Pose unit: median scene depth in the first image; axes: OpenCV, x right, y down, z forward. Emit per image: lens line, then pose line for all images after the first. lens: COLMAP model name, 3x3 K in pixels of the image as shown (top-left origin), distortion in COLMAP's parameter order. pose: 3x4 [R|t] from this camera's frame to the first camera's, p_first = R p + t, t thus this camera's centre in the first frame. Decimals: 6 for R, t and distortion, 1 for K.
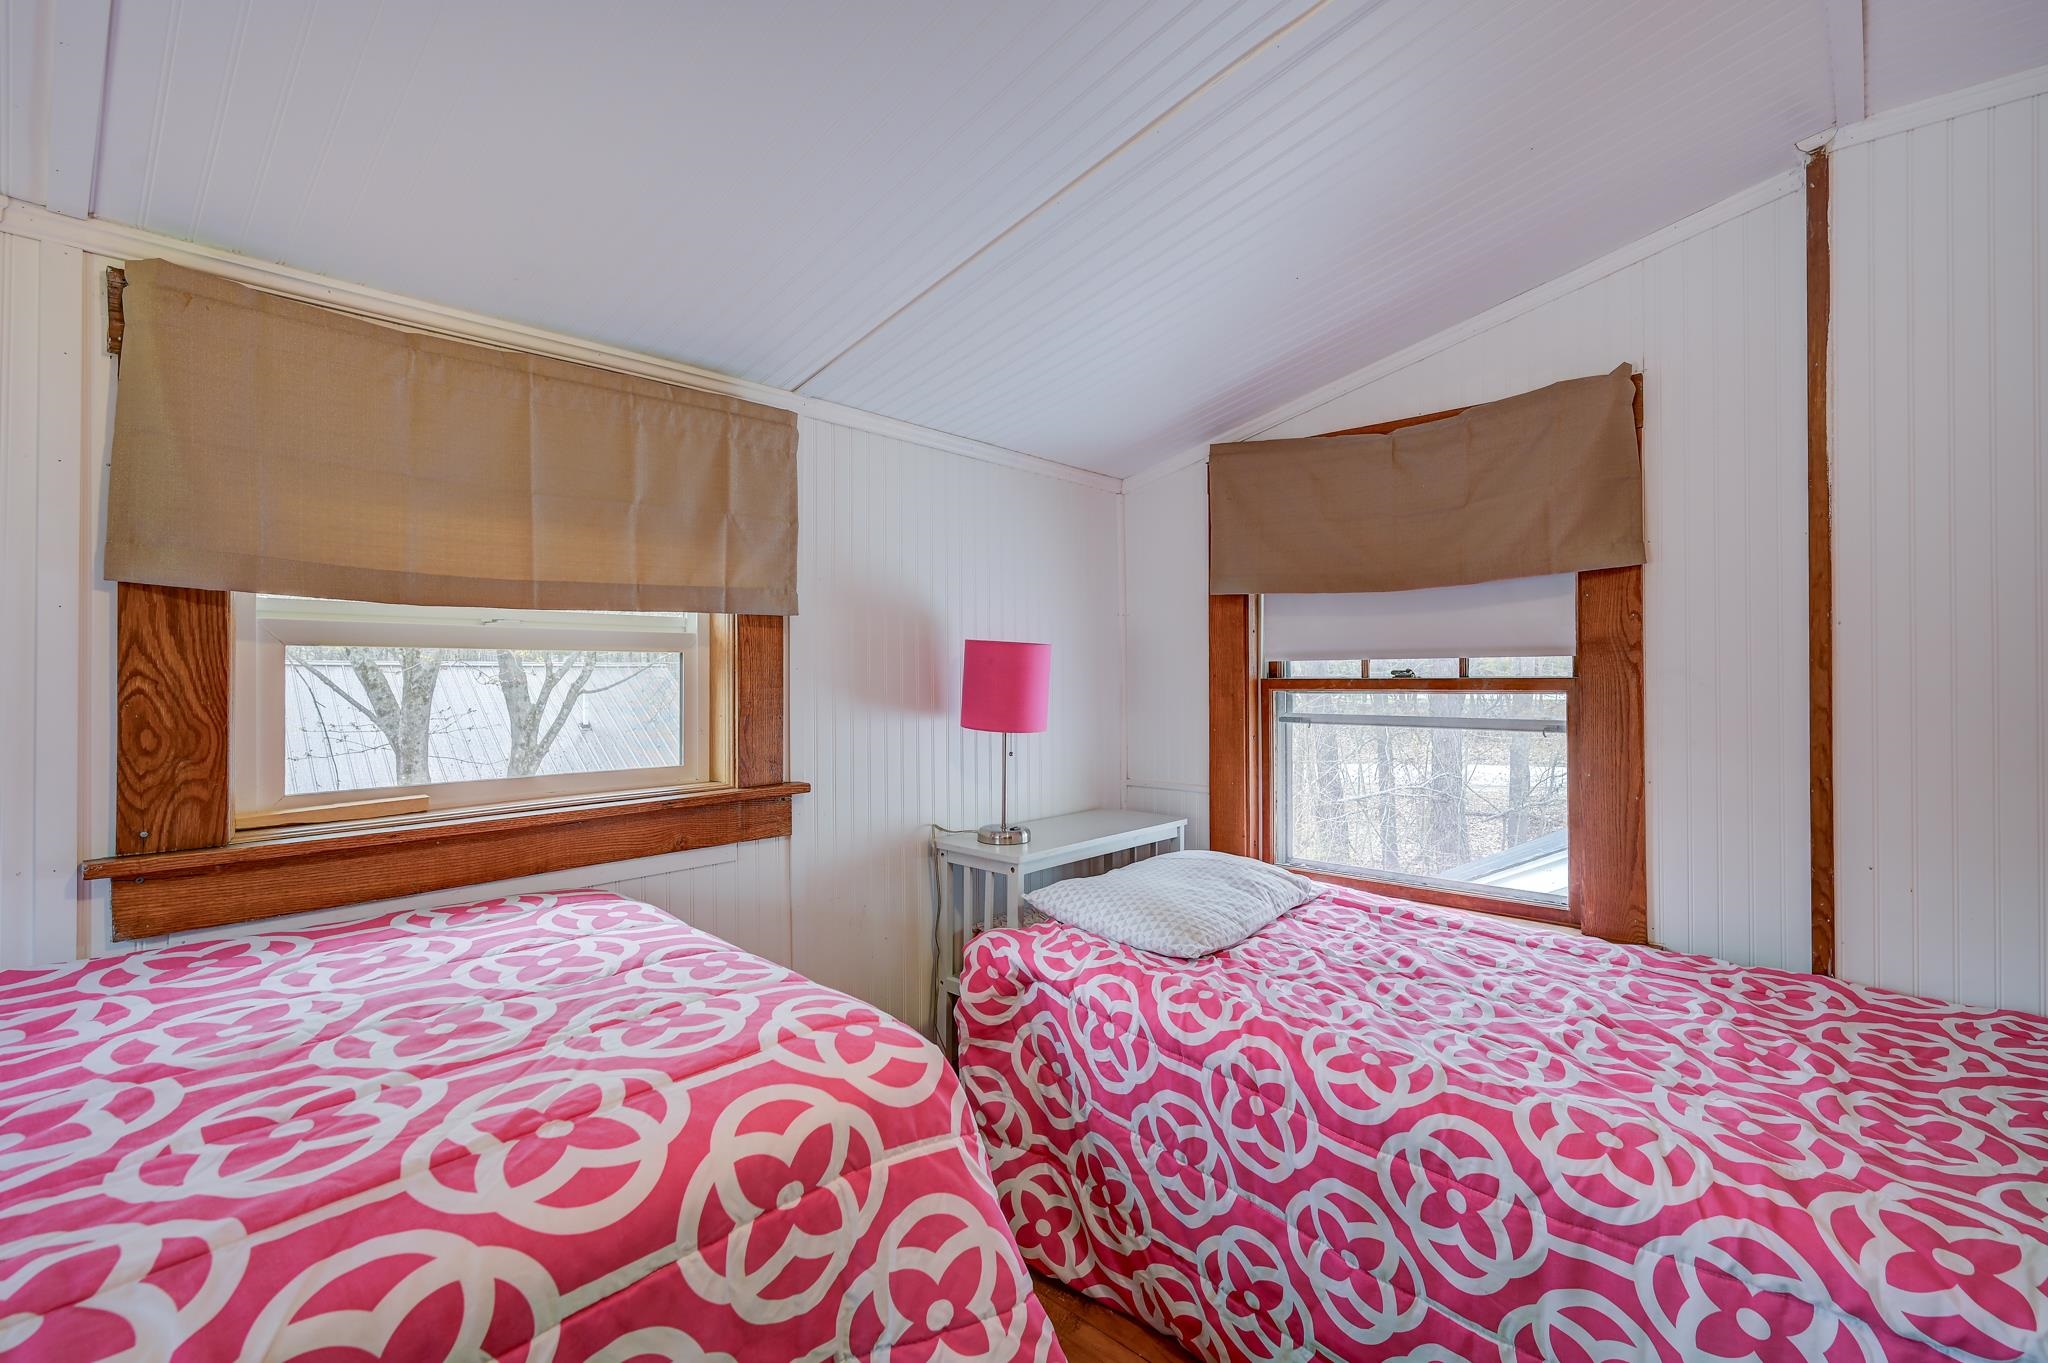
lens RADIAL K [[914.0, 0, 1023.5], [0, 914.0, 673.0], [0, 0, 1]] dist [-0.000964, 0.000242]
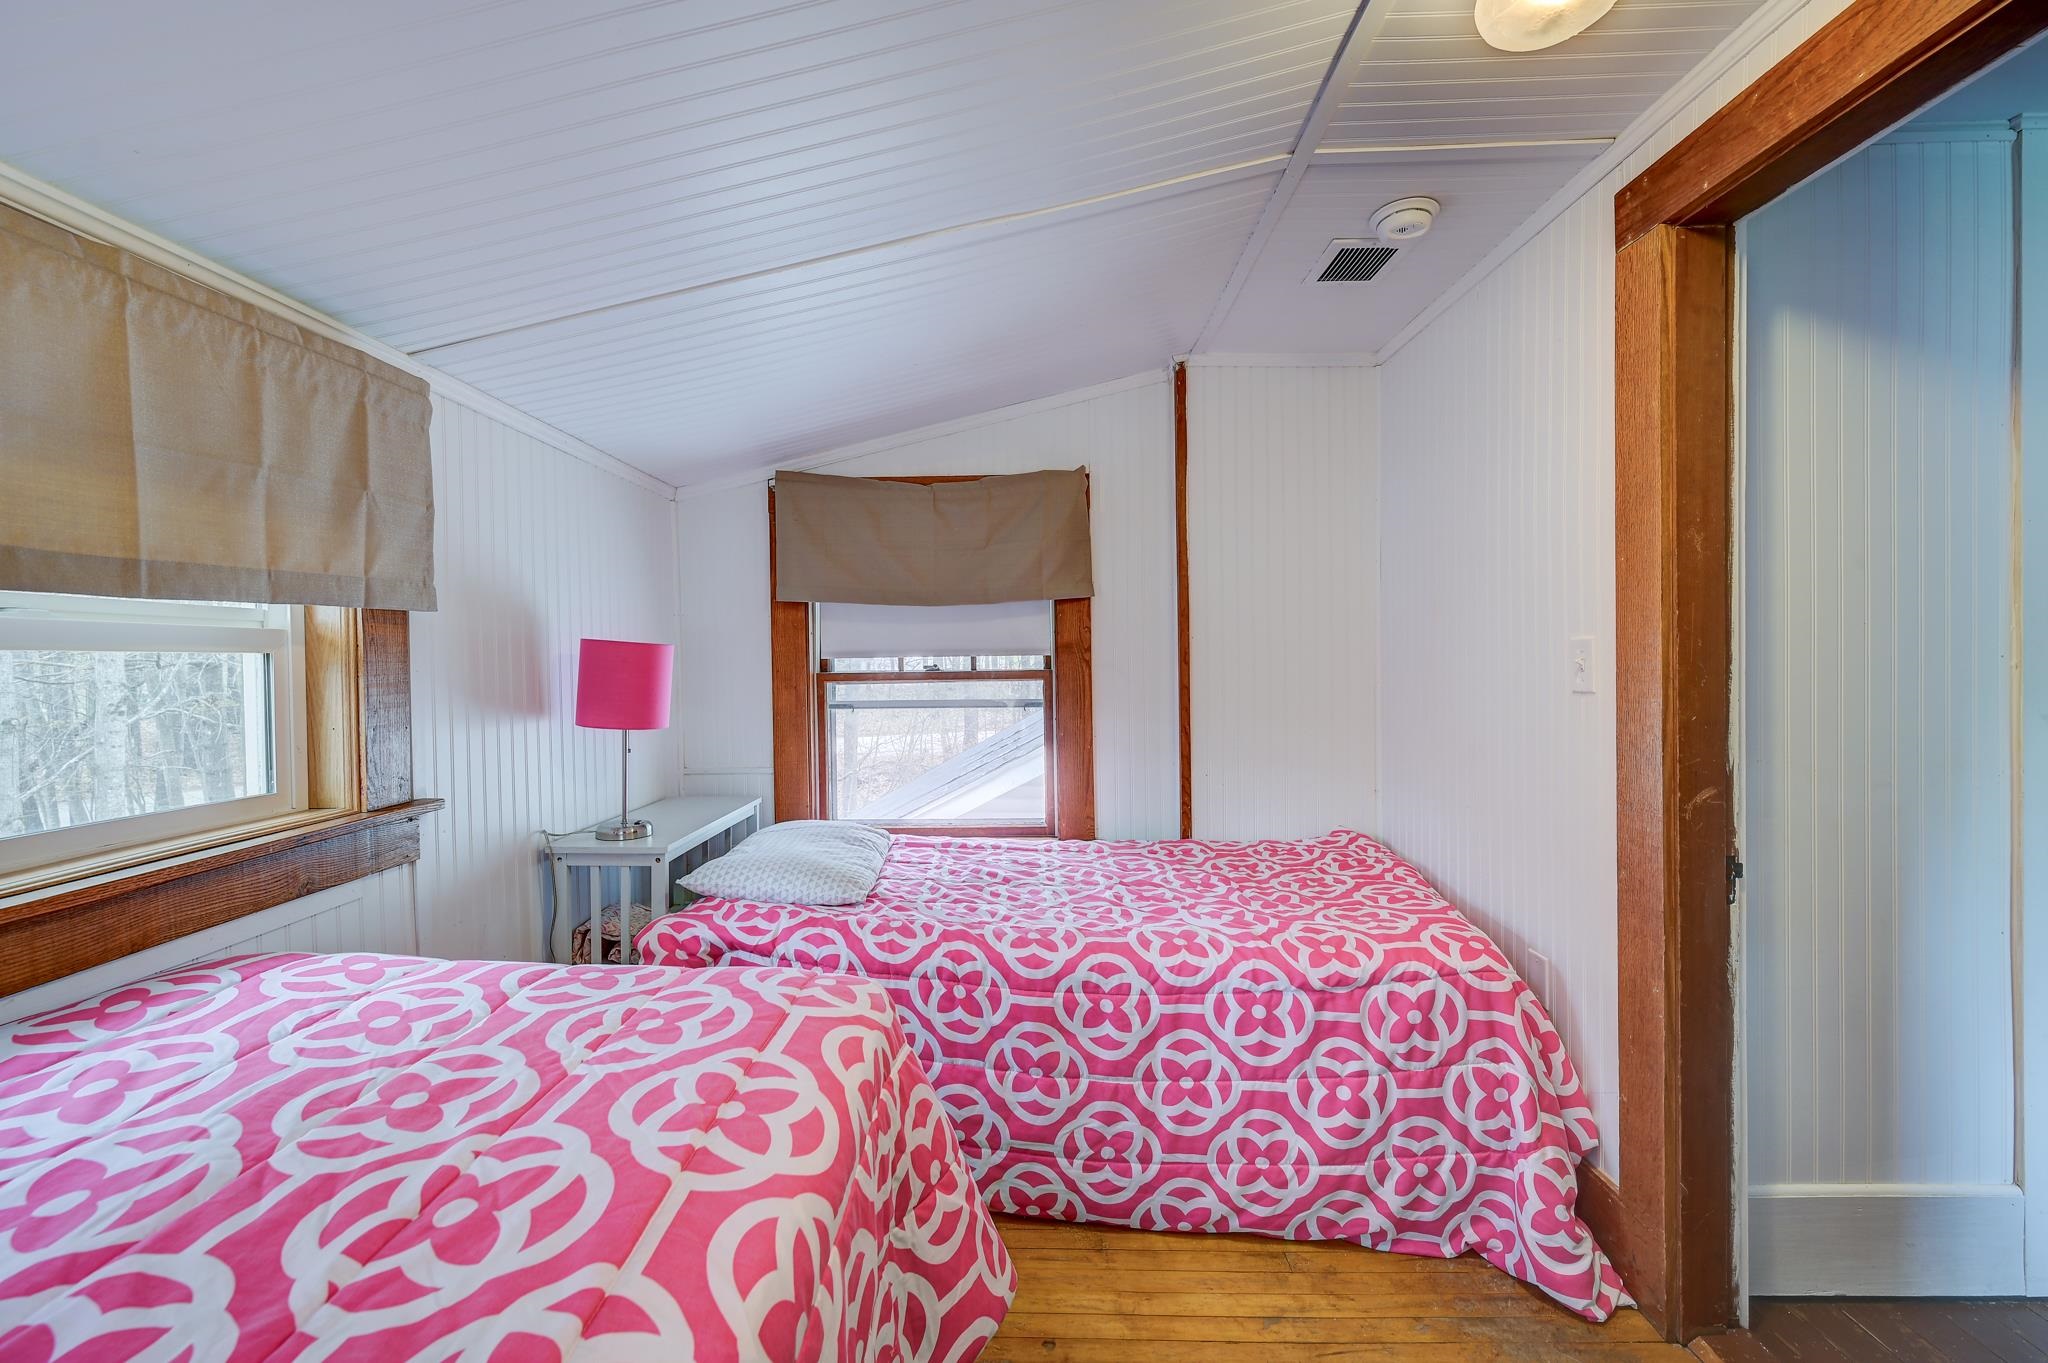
lens RADIAL K [[824.0, 0, 1021.5], [0, 824.0, 672.2], [0, 0, 1]] dist [-0.002175, 0.000077]
pose [[0.753501, -0.014169, 0.657293, -0.416308], [0.007438, 0.999887, 0.013028, -0.011862], [-0.657404, -0.004928, 0.753522, 0.022597]]
